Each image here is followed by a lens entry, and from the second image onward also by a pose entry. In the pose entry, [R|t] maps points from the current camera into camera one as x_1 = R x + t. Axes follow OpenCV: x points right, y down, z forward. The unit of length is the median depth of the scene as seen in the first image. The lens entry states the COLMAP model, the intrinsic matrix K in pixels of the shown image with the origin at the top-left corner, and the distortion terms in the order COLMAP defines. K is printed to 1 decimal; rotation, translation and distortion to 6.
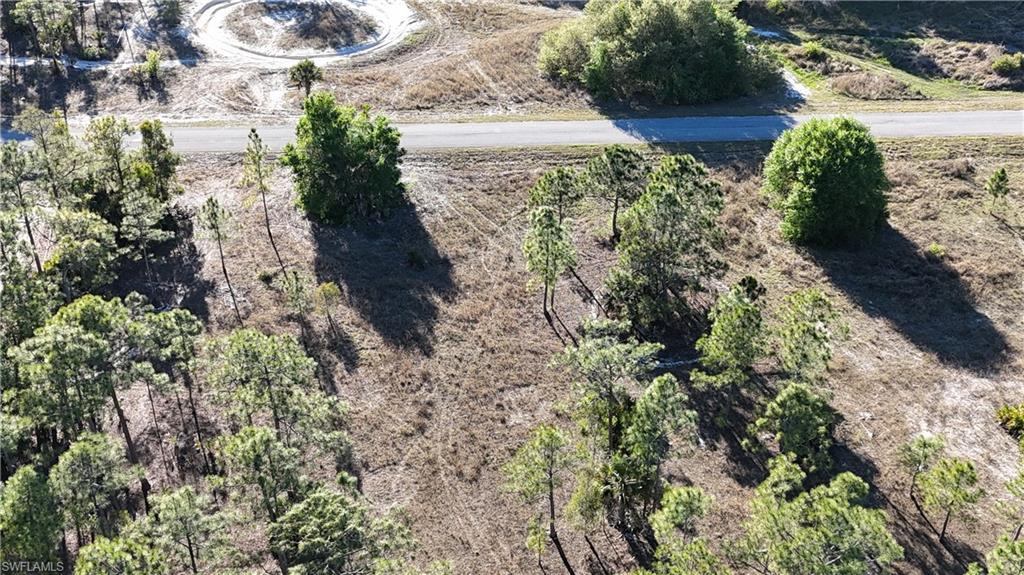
lens RADIAL K [[1148.5, 0, 526.1], [0, 1148.5, 286.7], [0, 0, 1]] dist [0.092854, -0.183651]
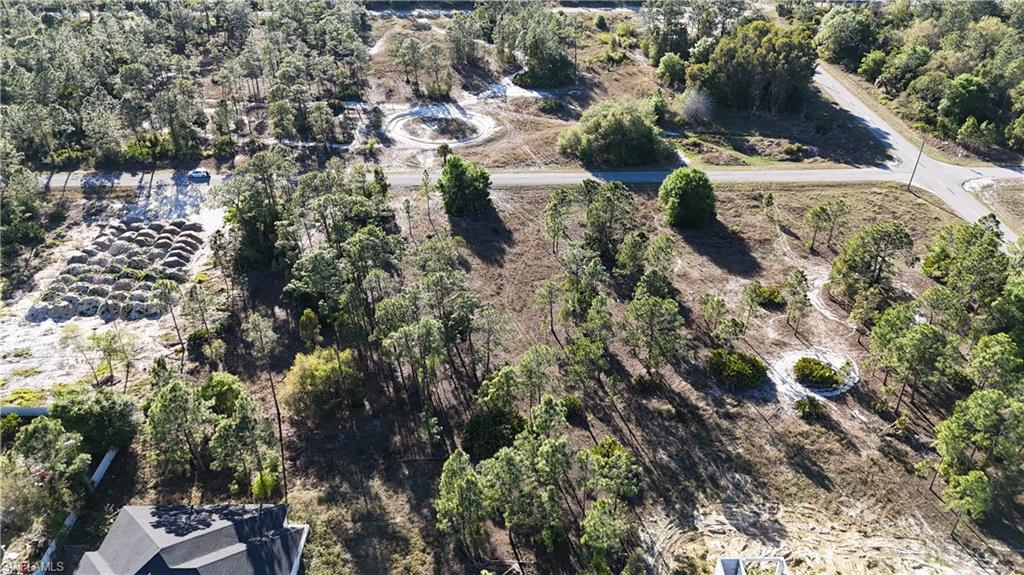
lens RADIAL K [[752.4, 0, 512.0], [0, 752.4, 287.5], [0, 0, 1]] dist [0.081915, -0.083974]
pose [[0.997865, 0.020918, -0.061866, 0.022657], [-0.022945, 0.999217, -0.032229, 0.115383], [0.061143, 0.033580, 0.997564, -0.377779]]
